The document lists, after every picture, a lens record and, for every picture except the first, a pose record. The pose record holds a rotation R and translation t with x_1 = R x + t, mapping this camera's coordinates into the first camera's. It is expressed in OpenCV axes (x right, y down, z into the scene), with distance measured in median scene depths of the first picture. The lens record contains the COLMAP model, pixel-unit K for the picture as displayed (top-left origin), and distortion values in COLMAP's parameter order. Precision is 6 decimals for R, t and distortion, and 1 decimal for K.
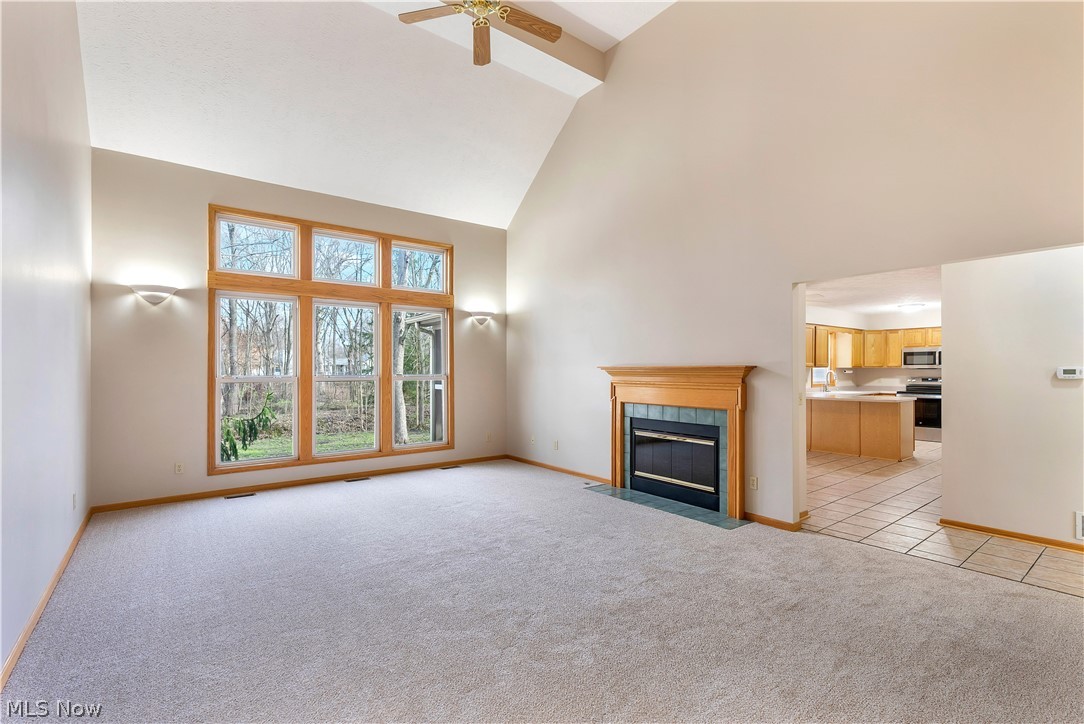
lens RADIAL K [[494.1, 0, 546.6], [0, 494.1, 368.8], [0, 0, 1]] dist [-0.001750, 0.002002]
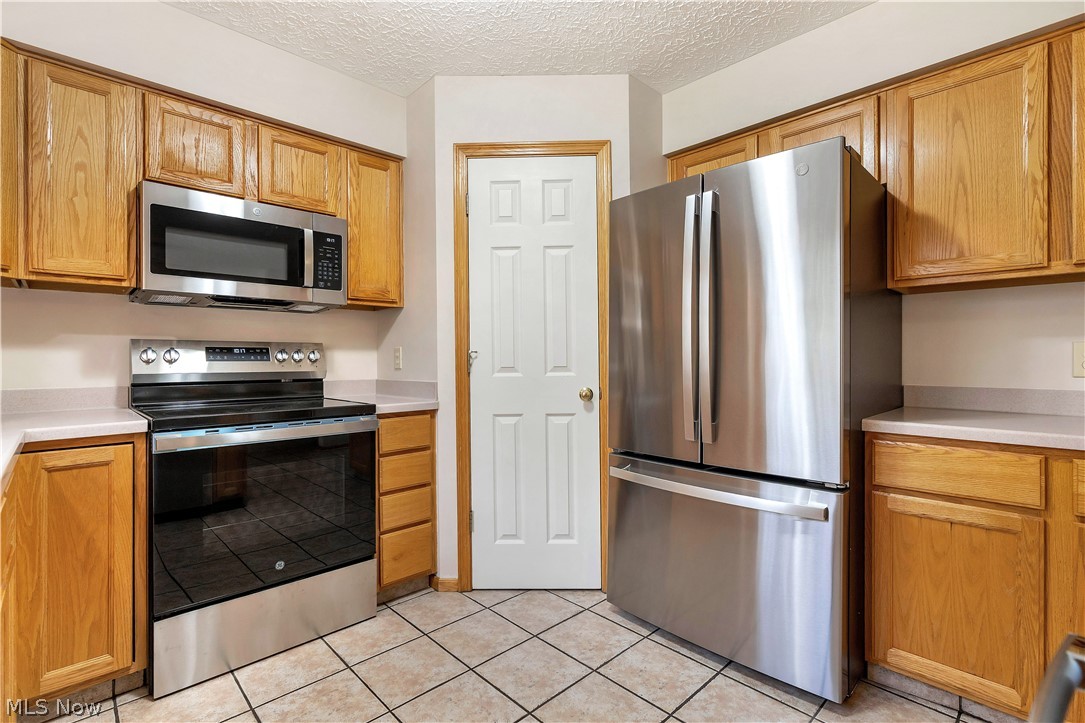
lens RADIAL K [[494.6, 0, 525.5], [0, 494.6, 360.1], [0, 0, 1]] dist [-0.001750, 0.002002]
pose [[-0.086687, 0.005679, 0.996219, 0.523017], [0.004185, 0.999977, -0.005336, 0.027147], [-0.996227, 0.003706, -0.086708, 0.873133]]
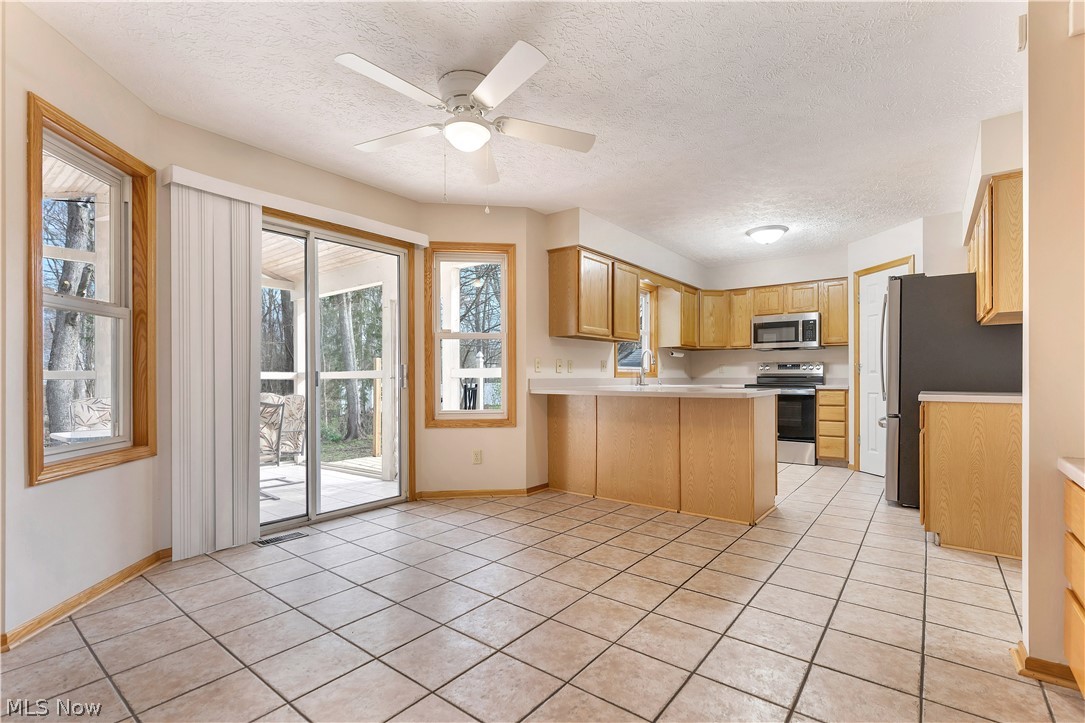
lens RADIAL K [[494.6, 0, 549.9], [0, 494.6, 374.9], [0, 0, 1]] dist [-0.001750, 0.002002]
pose [[0.969430, 0.003231, 0.245348, 0.309232], [-0.002132, 0.999986, -0.004742, 0.036642], [-0.245360, 0.004073, 0.969424, 0.442823]]
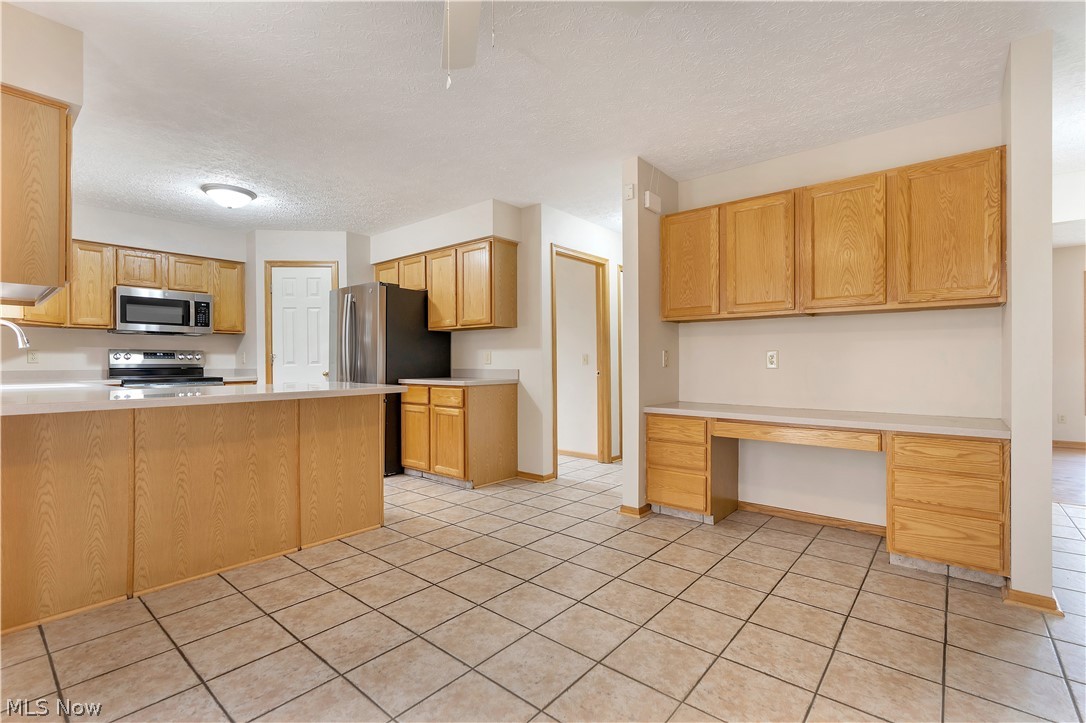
lens RADIAL K [[495.0, 0, 534.9], [0, 495.0, 362.4], [0, 0, 1]] dist [-0.001750, 0.002002]
pose [[-0.195184, 0.004520, 0.980756, 0.190478], [0.004688, 0.999982, -0.003675, 0.033128], [-0.980755, 0.003881, -0.195201, 0.707351]]
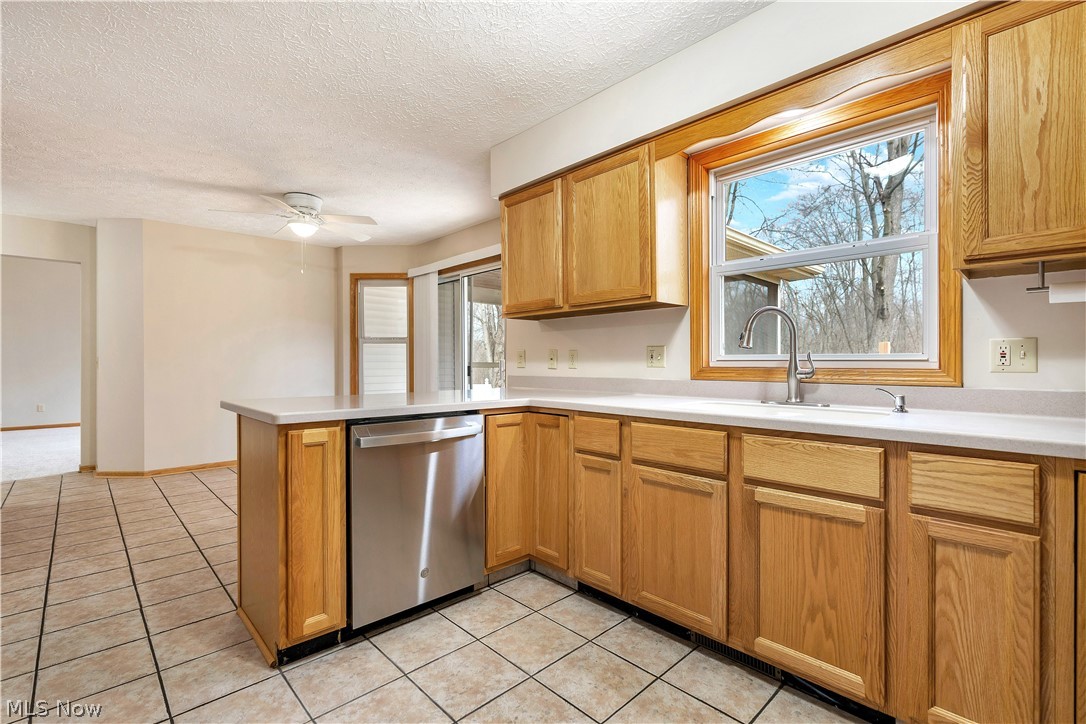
lens RADIAL K [[495.0, 0, 540.7], [0, 495.0, 360.1], [0, 0, 1]] dist [-0.001750, 0.002002]
pose [[0.090461, 0.000544, -0.995900, 0.767567], [-0.000812, 1.000000, 0.000472, 0.026452], [0.995900, 0.000766, 0.090461, 0.858540]]
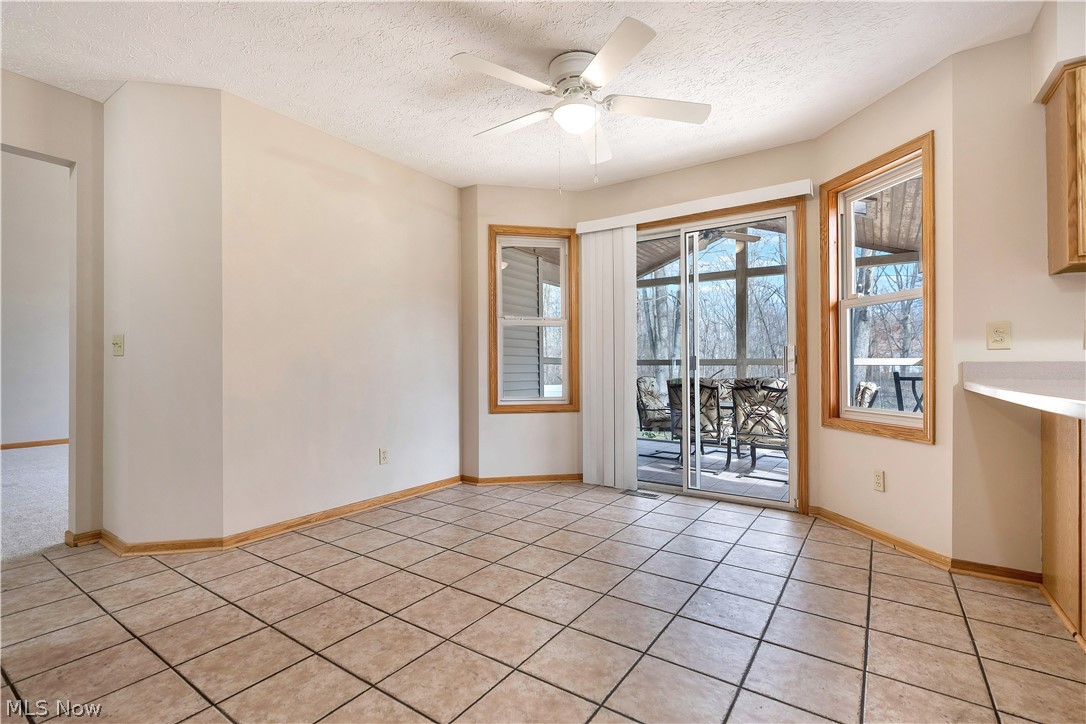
lens RADIAL K [[495.0, 0, 541.5], [0, 495.0, 363.7], [0, 0, 1]] dist [-0.001750, 0.002002]
pose [[0.301571, -0.001113, -0.953443, 0.565122], [-0.002617, 0.999995, -0.001995, 0.039975], [0.953440, 0.003097, 0.301566, 0.603117]]
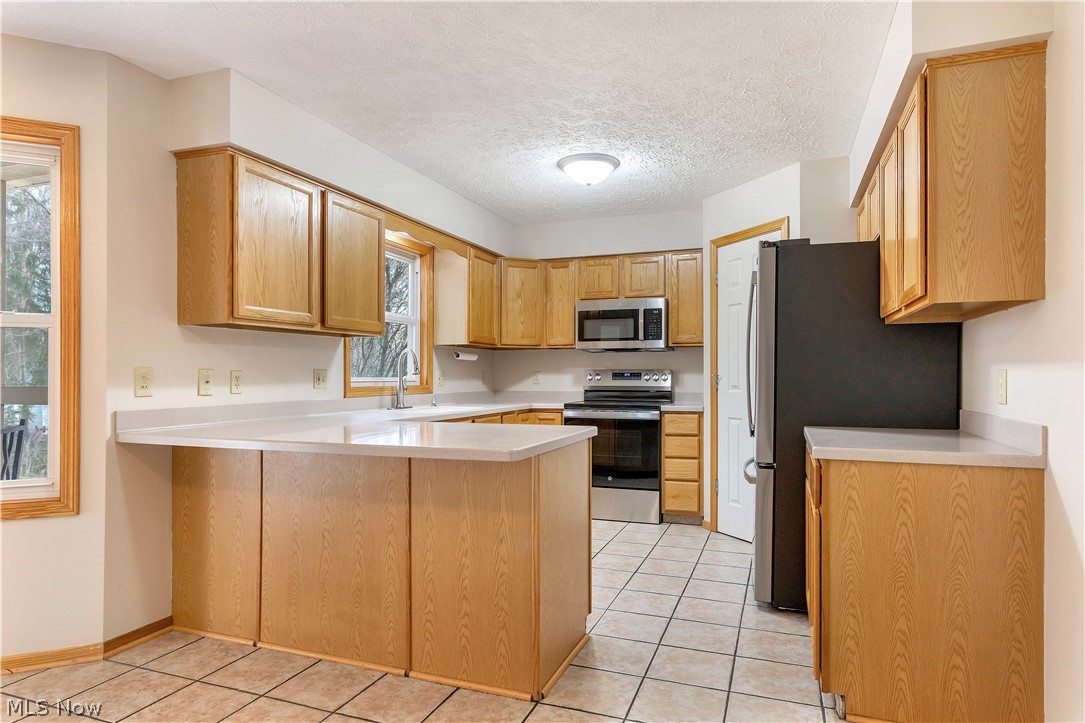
lens RADIAL K [[629.1, 0, 547.6], [0, 629.1, 373.3], [0, 0, 1]] dist [0.002147, -0.001640]
pose [[0.855077, 0.004354, 0.518482, 0.416736], [-0.002055, 0.999985, -0.005008, 0.022887], [-0.518497, 0.003217, 0.855074, 0.546787]]
